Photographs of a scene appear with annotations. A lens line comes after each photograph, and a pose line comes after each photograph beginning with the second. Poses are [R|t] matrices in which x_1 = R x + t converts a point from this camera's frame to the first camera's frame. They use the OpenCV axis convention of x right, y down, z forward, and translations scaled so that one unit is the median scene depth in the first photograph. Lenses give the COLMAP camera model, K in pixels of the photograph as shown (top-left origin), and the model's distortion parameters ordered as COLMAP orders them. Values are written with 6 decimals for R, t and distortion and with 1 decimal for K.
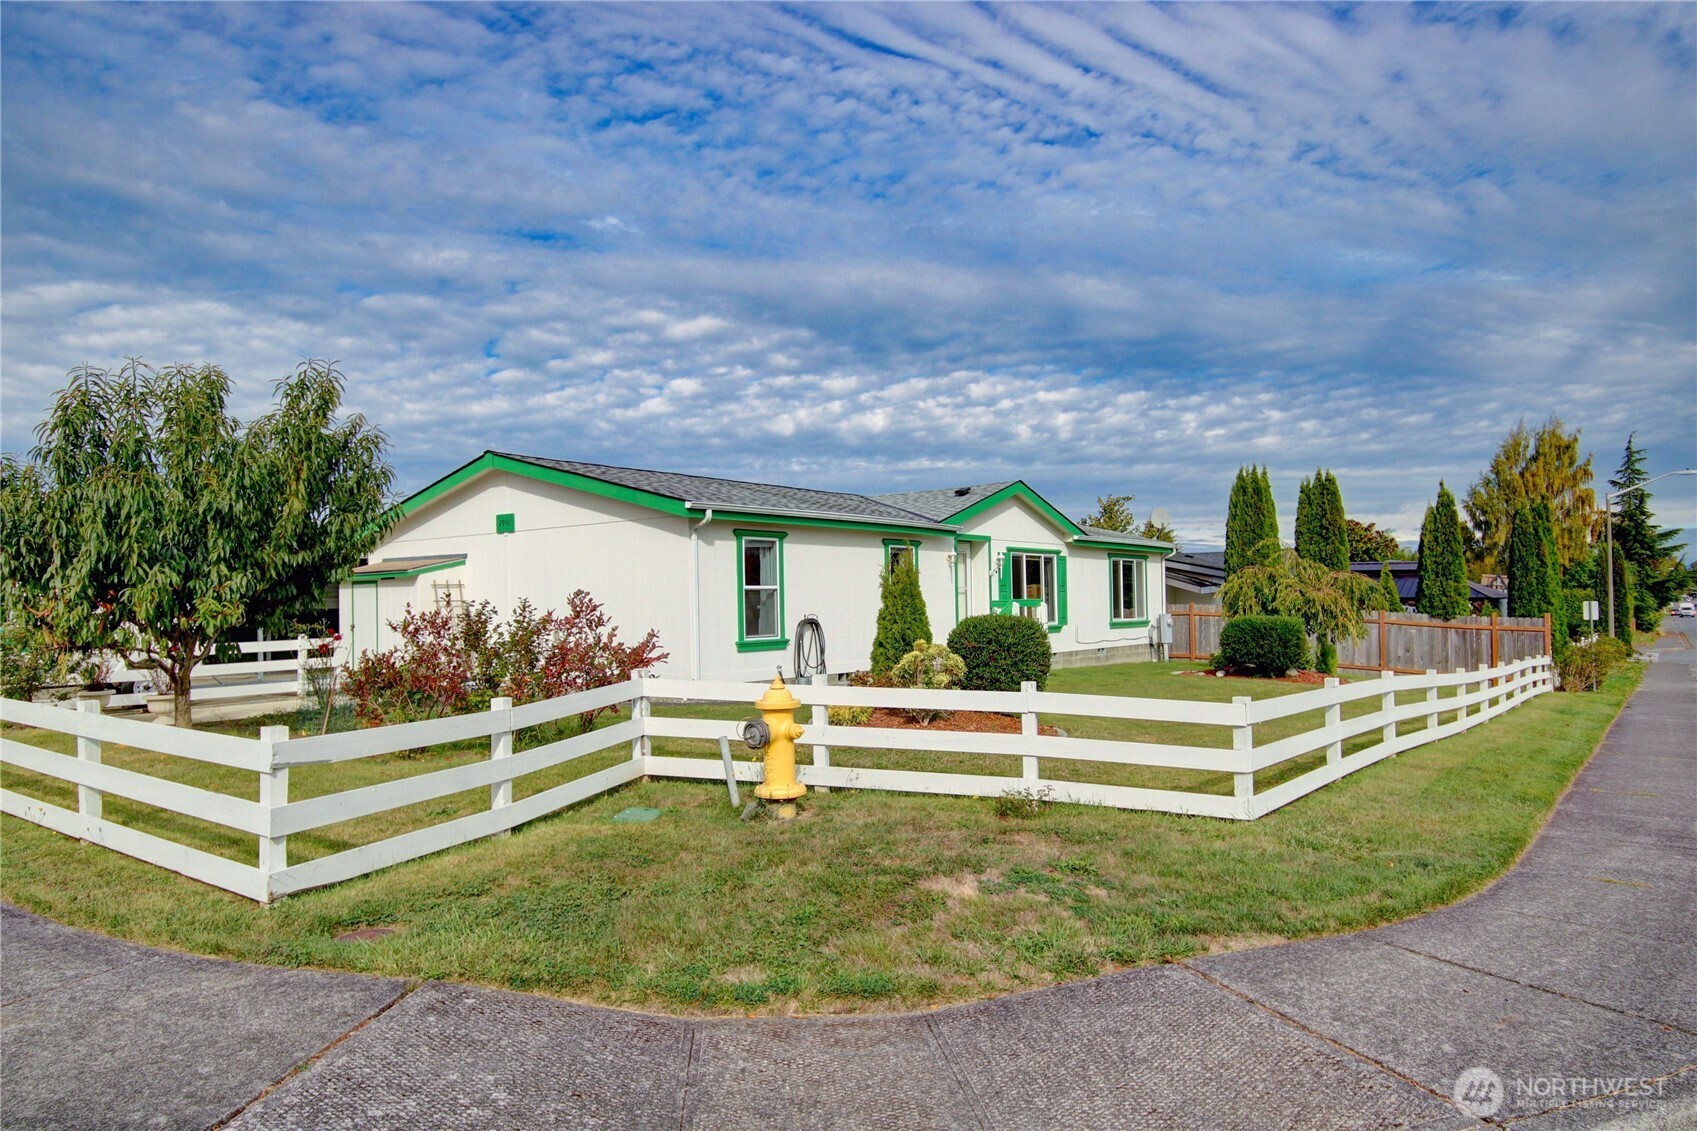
lens RADIAL K [[1095.6, 0, 848.5], [0, 1095.6, 565.5], [0, 0, 1]] dist [0.095081, -0.130353]
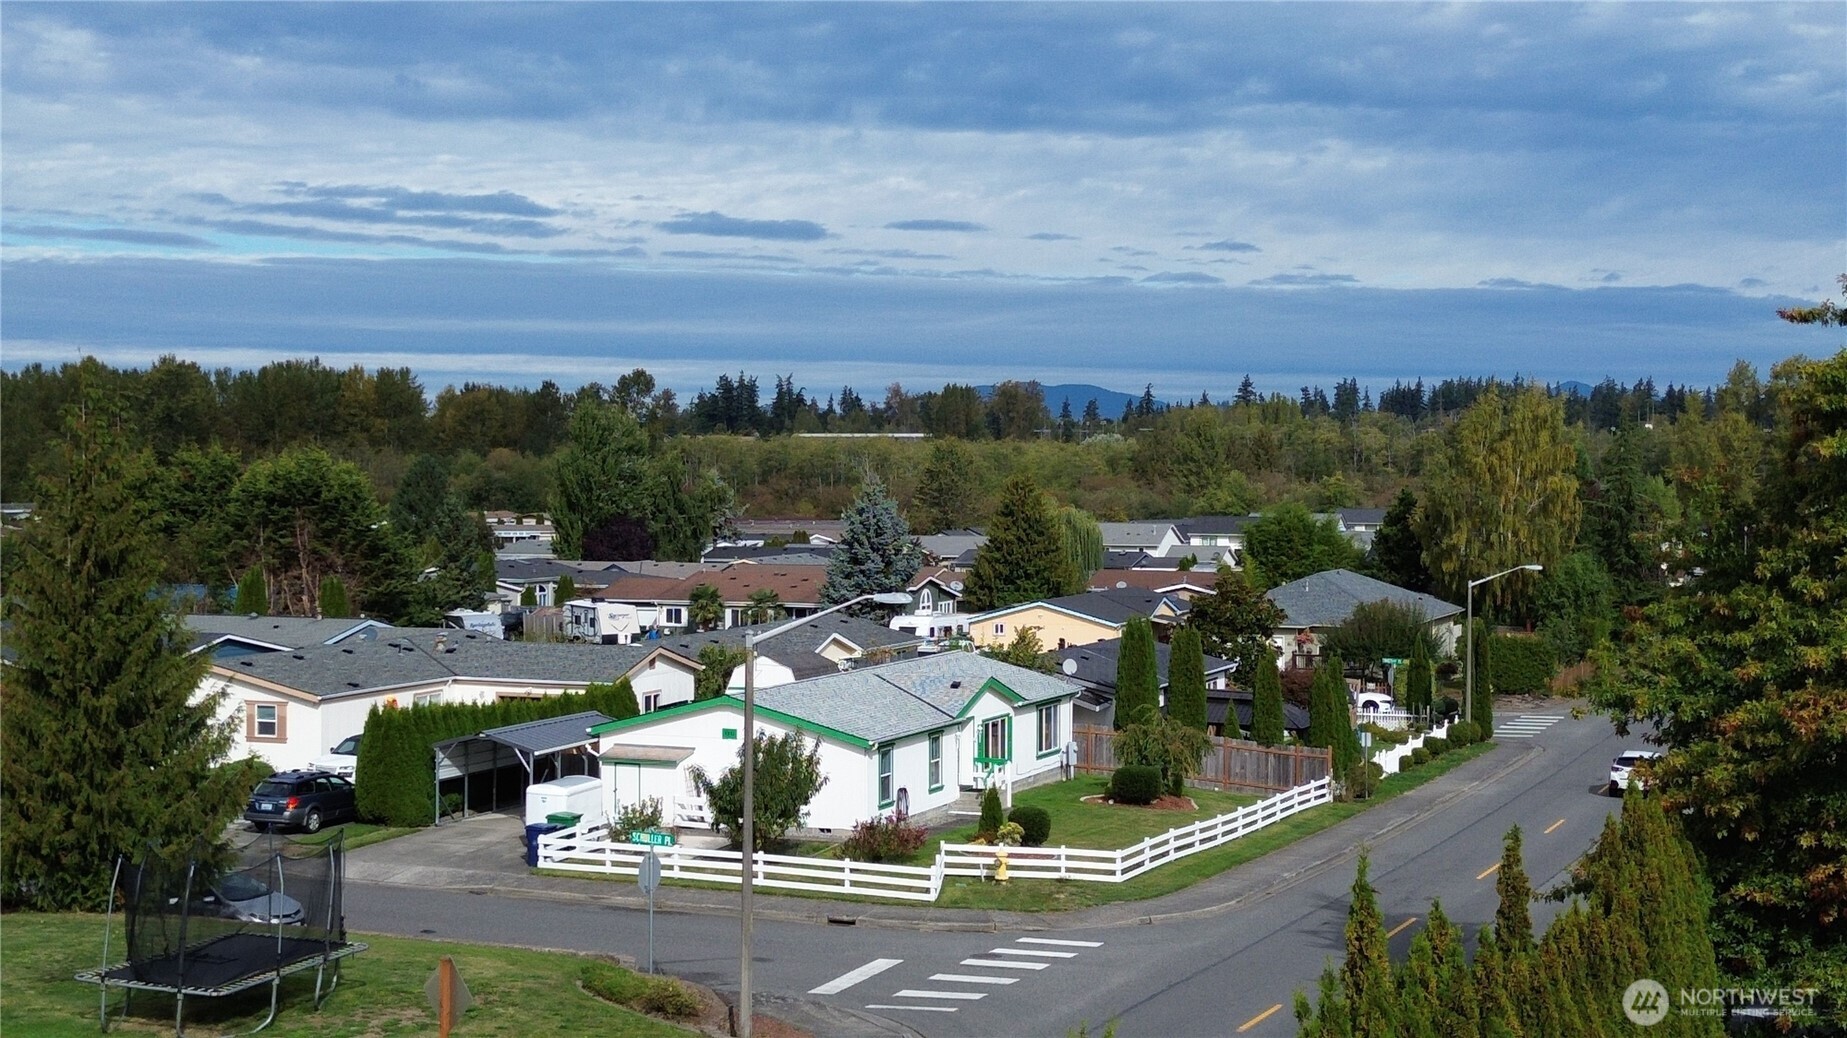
lens RADIAL K [[2626.1, 0, 923.5], [0, 2626.1, 519.0], [0, 0, 1]] dist [0.232554, -0.934219]
pose [[0.967456, 0.010590, 0.252816, -0.703893], [-0.025842, 0.998035, 0.057085, -0.410890], [-0.251715, -0.061761, 0.965829, -2.036481]]
